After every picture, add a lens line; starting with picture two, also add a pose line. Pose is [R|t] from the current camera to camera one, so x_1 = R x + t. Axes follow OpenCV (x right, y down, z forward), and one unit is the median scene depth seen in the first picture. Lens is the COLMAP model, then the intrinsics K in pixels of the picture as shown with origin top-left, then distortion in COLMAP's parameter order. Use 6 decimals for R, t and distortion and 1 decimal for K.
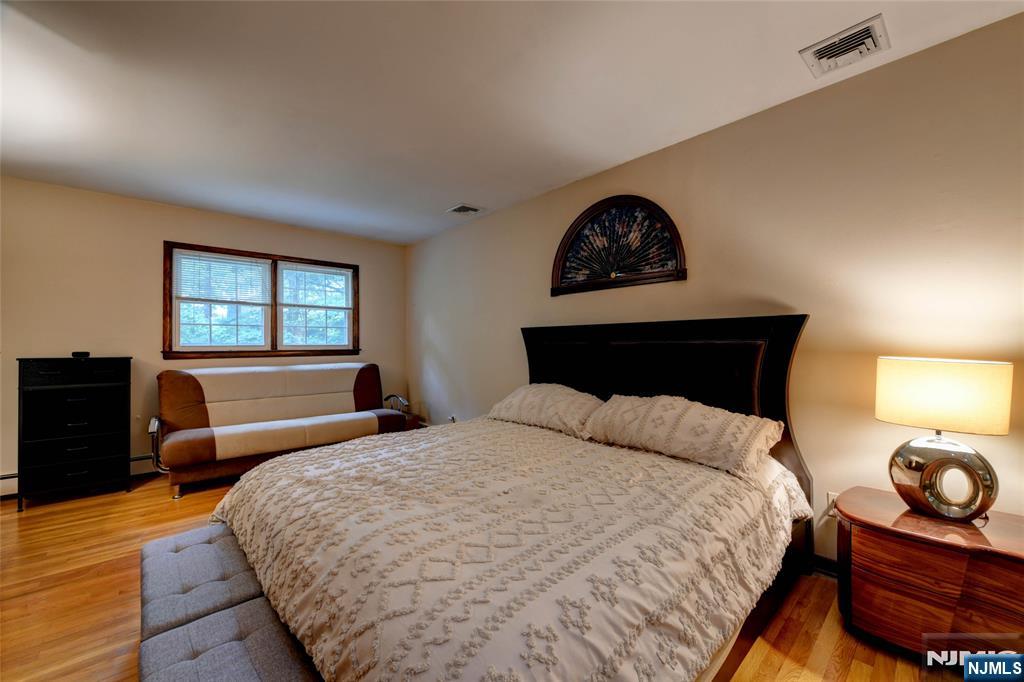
lens RADIAL K [[397.7, 0, 512.0], [0, 397.7, 341.0], [0, 0, 1]] dist [-0.001269, -0.000130]
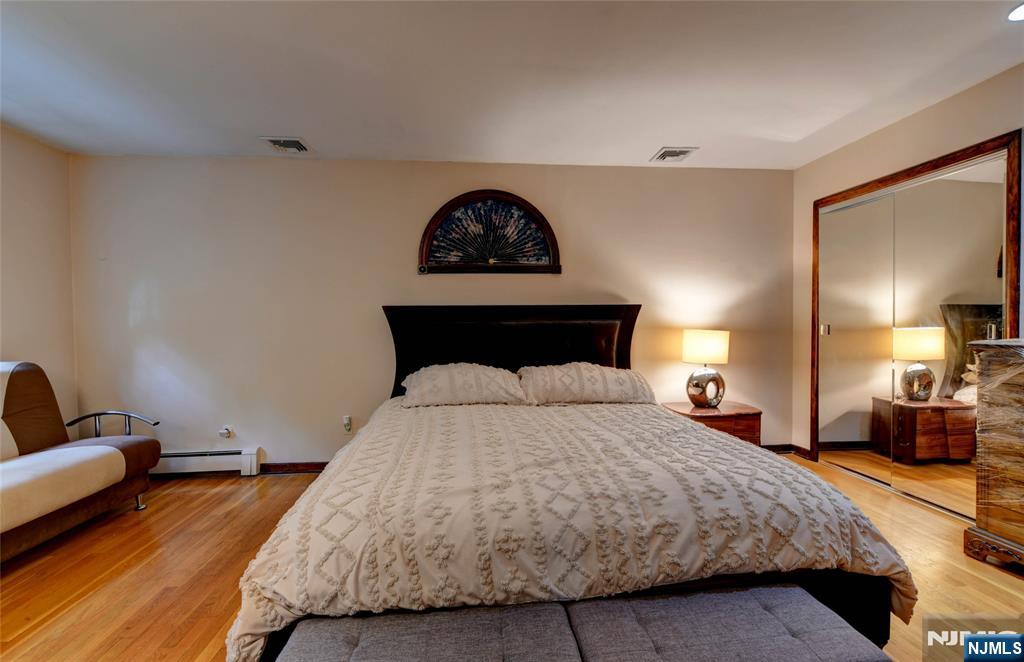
lens RADIAL K [[431.2, 0, 512.0], [0, 431.2, 331.0], [0, 0, 1]] dist [0.002547, 0.000197]
pose [[0.619600, -0.016270, 0.784749, -0.681159], [-0.000740, 0.999773, 0.021313, 0.002617], [-0.784917, -0.013787, 0.619447, 0.220239]]
